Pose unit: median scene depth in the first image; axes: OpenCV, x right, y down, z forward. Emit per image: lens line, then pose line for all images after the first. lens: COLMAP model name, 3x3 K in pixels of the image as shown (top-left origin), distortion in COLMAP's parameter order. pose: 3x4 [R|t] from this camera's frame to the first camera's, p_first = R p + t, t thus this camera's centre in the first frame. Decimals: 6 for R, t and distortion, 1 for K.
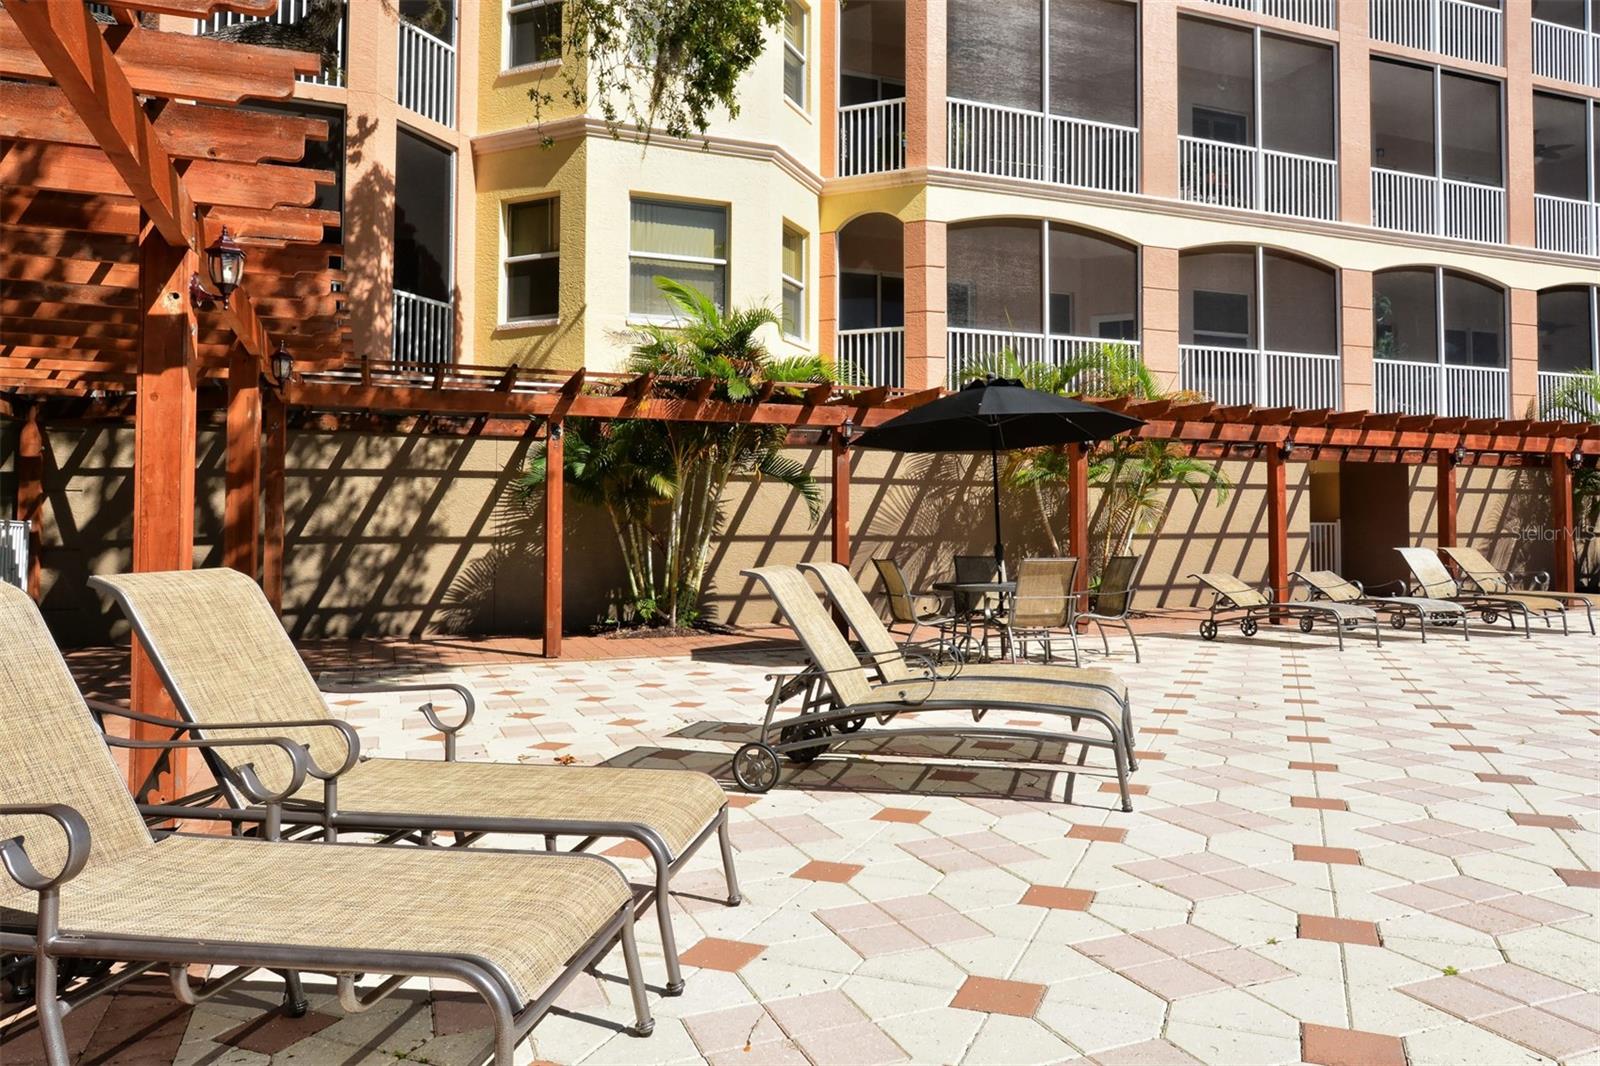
lens RADIAL K [[1055.3, 0, 807.3], [0, 1055.3, 560.6], [0, 0, 1]] dist [0.011588, -0.002026]
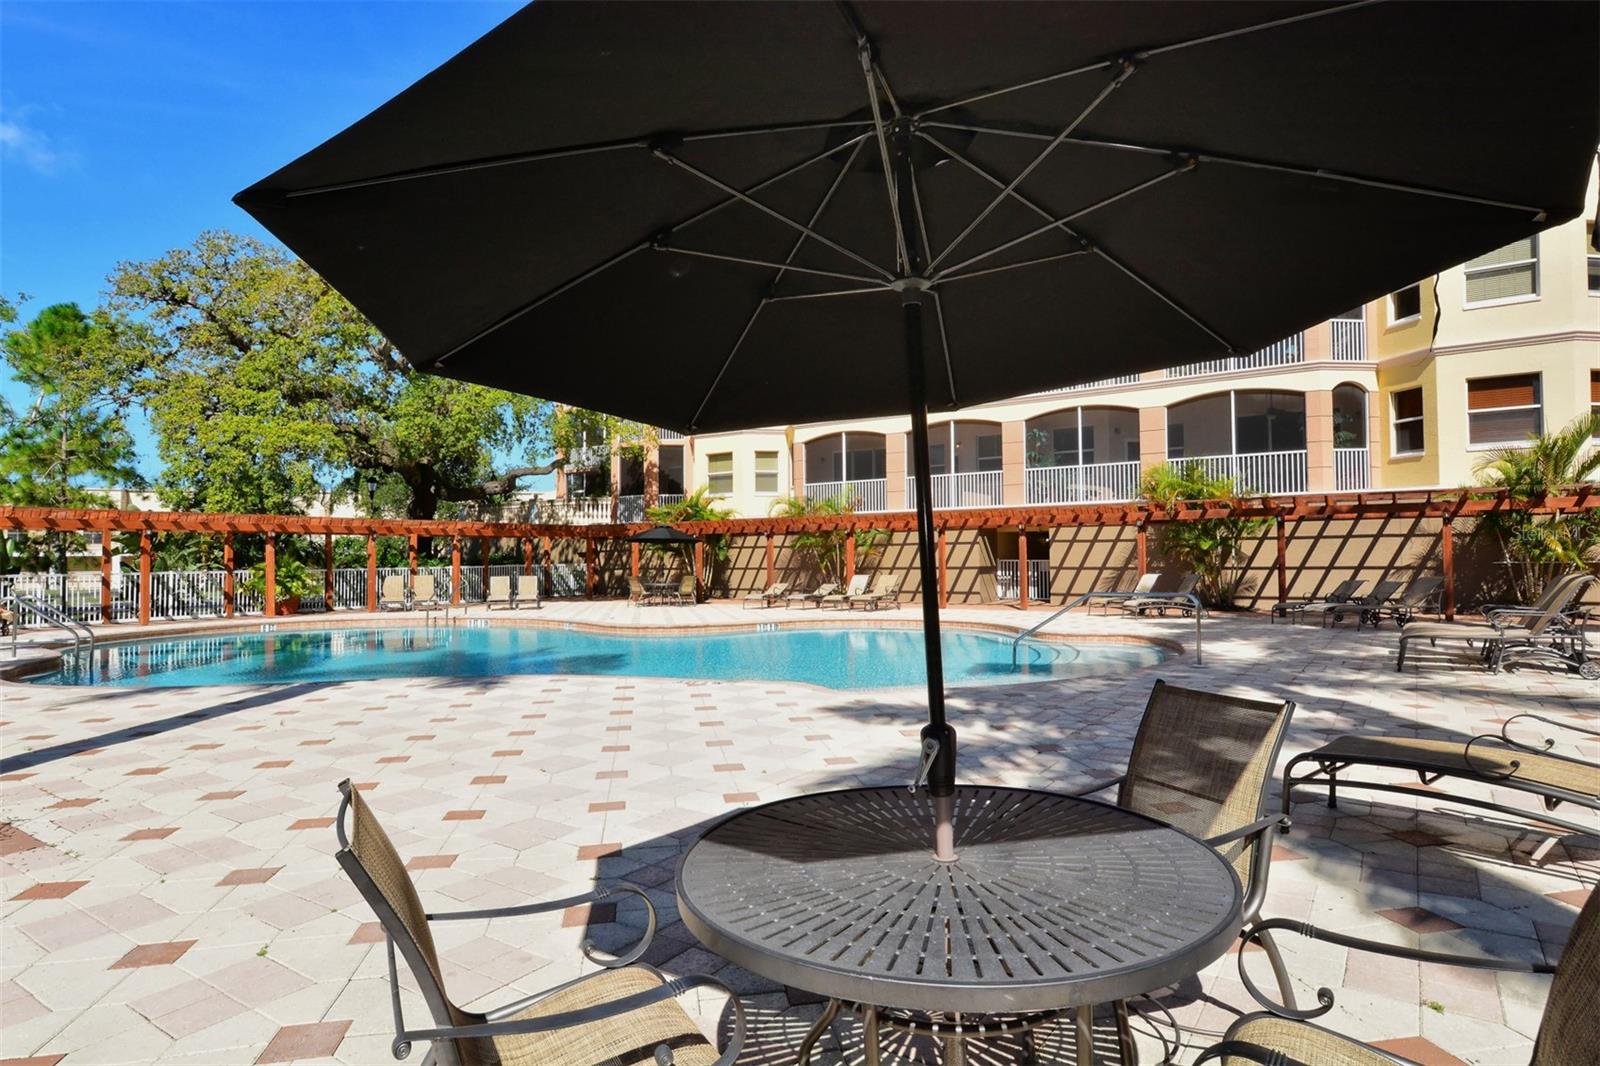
lens RADIAL K [[941.2, 0, 800.0], [0, 941.2, 533.0], [0, 0, 1]] dist [0.041598, -0.000195]
pose [[0.535927, -0.024597, -0.843906, 2.070204], [-0.012719, 0.999227, -0.037202, -0.023563], [0.844168, 0.030671, 0.535200, -0.213120]]
